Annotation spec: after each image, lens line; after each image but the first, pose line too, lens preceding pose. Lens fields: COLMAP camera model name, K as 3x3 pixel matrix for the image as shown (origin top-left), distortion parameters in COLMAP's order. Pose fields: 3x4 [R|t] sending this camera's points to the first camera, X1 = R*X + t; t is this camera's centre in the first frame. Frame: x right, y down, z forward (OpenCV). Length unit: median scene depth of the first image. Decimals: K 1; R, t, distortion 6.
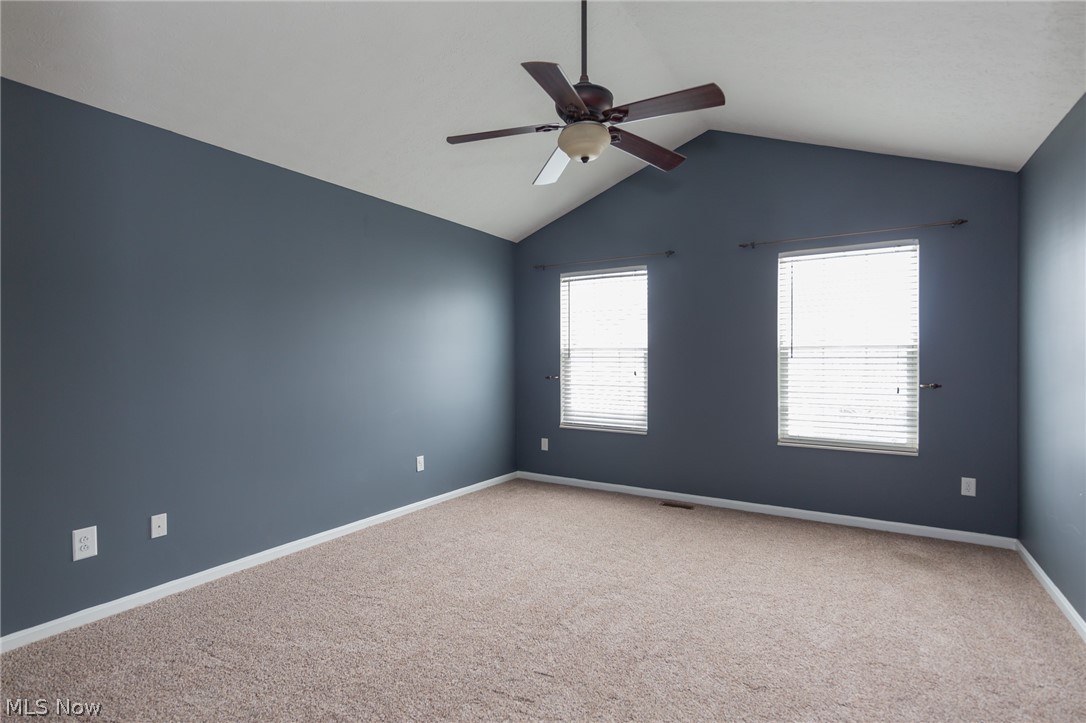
lens RADIAL K [[562.2, 0, 546.7], [0, 562.2, 358.1], [0, 0, 1]] dist [0.005596, 0.000803]
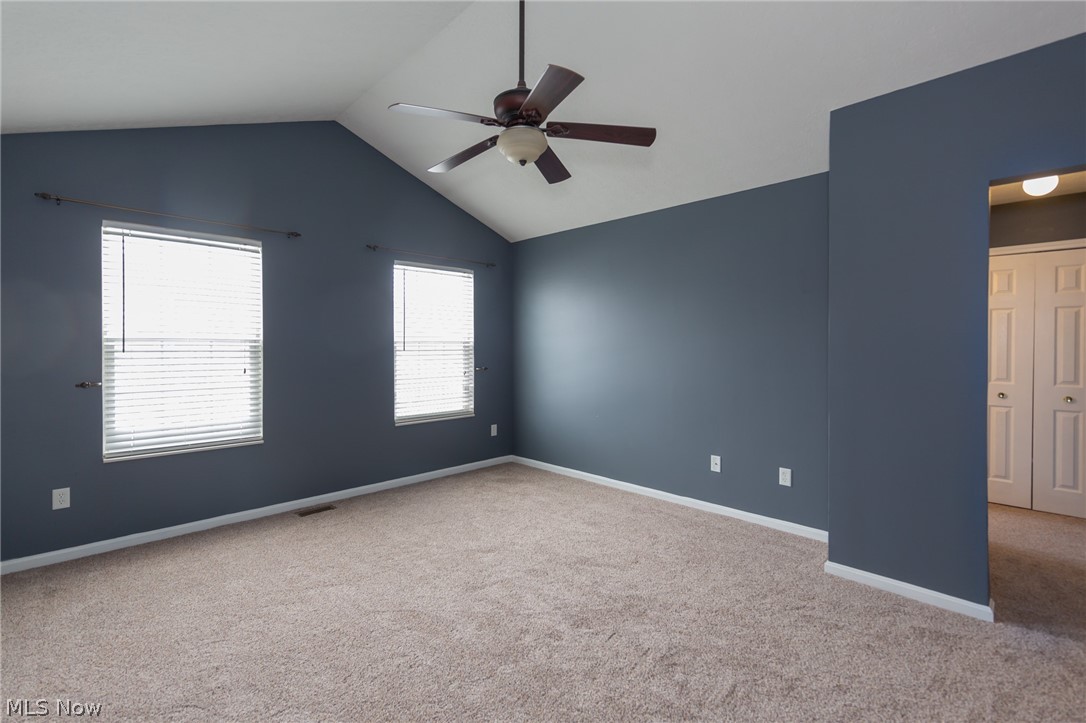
lens RADIAL K [[507.2, 0, 539.0], [0, 507.2, 349.0], [0, 0, 1]] dist [0.002138, -0.000088]
pose [[0.196638, -0.000880, 0.980476, -0.518588], [0.005802, 0.999983, -0.000266, -0.001930], [-0.980459, 0.005741, 0.196640, 0.476982]]
